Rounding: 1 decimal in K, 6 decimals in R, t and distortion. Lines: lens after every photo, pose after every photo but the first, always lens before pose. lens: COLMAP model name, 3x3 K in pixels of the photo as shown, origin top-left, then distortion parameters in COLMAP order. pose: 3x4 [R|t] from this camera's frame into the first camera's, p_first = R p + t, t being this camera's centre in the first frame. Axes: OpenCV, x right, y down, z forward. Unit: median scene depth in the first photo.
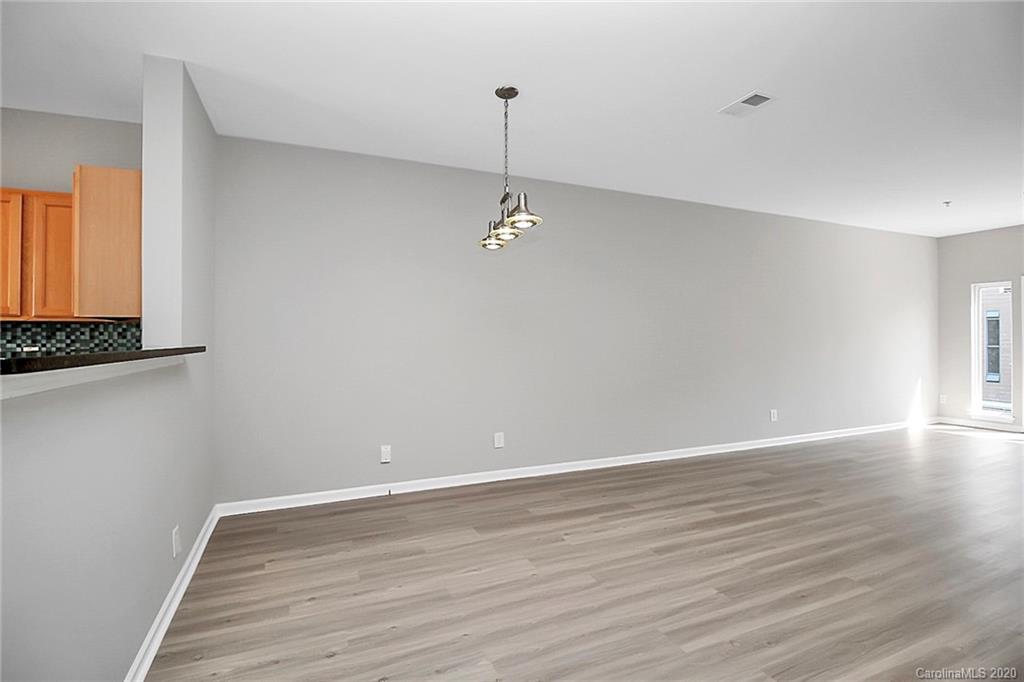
lens RADIAL K [[478.1, 0, 509.3], [0, 478.1, 335.8], [0, 0, 1]] dist [-0.009270, -0.009185]
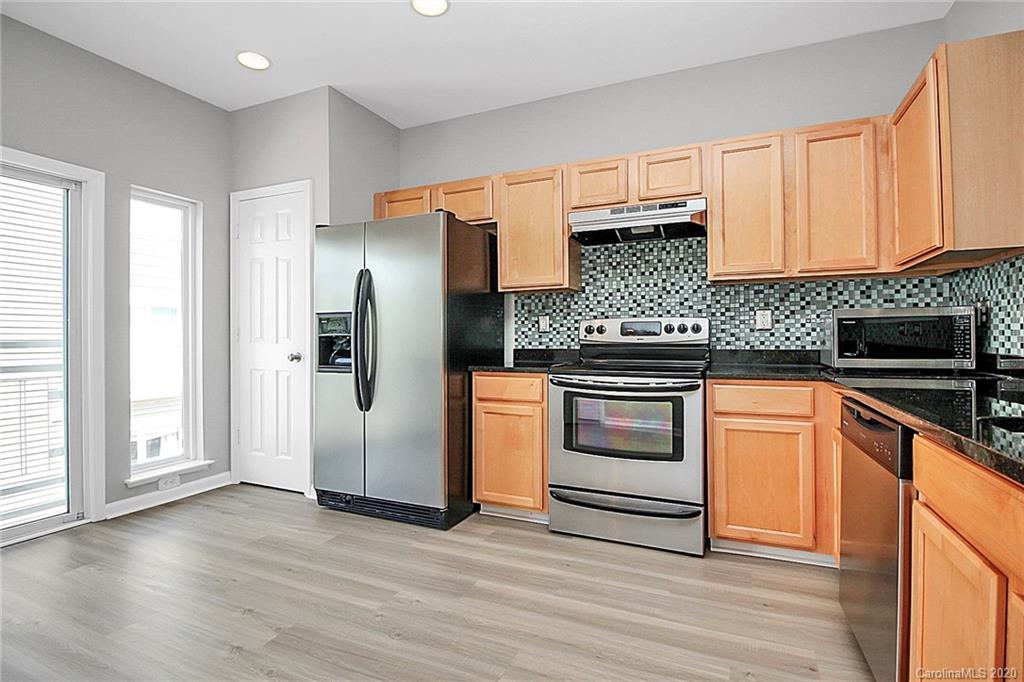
lens RADIAL K [[478.1, 0, 502.9], [0, 478.1, 333.7], [0, 0, 1]] dist [-0.009270, -0.009185]
pose [[0.669716, -0.002989, -0.742611, -0.662650], [0.010123, 0.999936, 0.005105, 0.056817], [0.742548, -0.010936, 0.669703, 0.020134]]
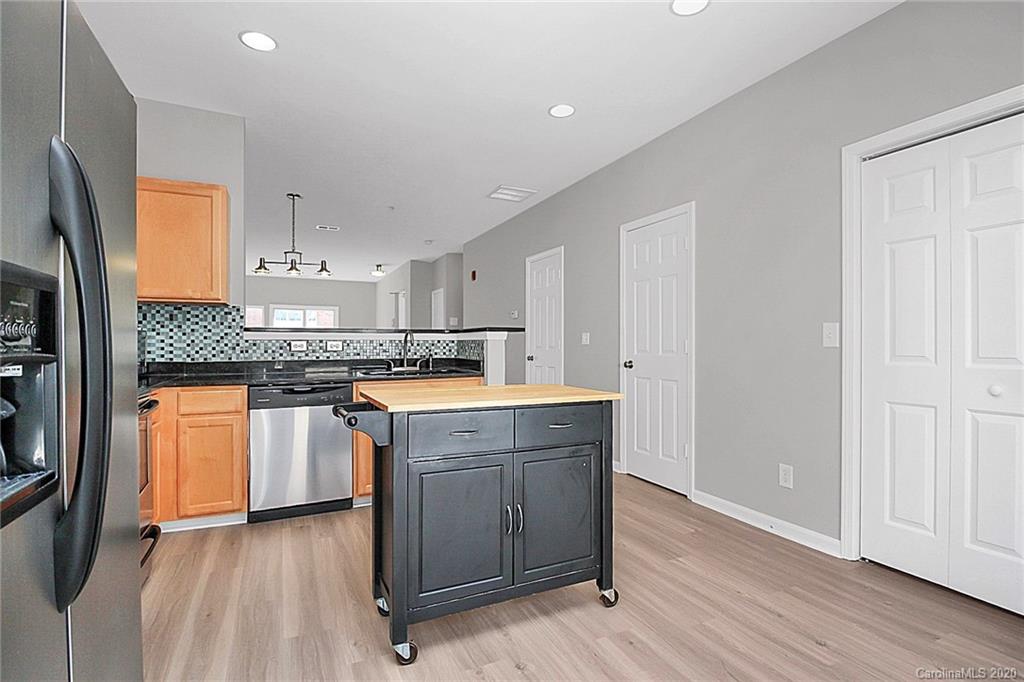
lens RADIAL K [[489.4, 0, 520.9], [0, 489.4, 342.0], [0, 0, 1]] dist [-0.003291, -0.011655]
pose [[-0.036902, 0.006262, 0.999299, -1.779154], [-0.011604, 0.999910, -0.006694, 0.050455], [-0.999252, -0.011843, -0.036826, 0.184416]]
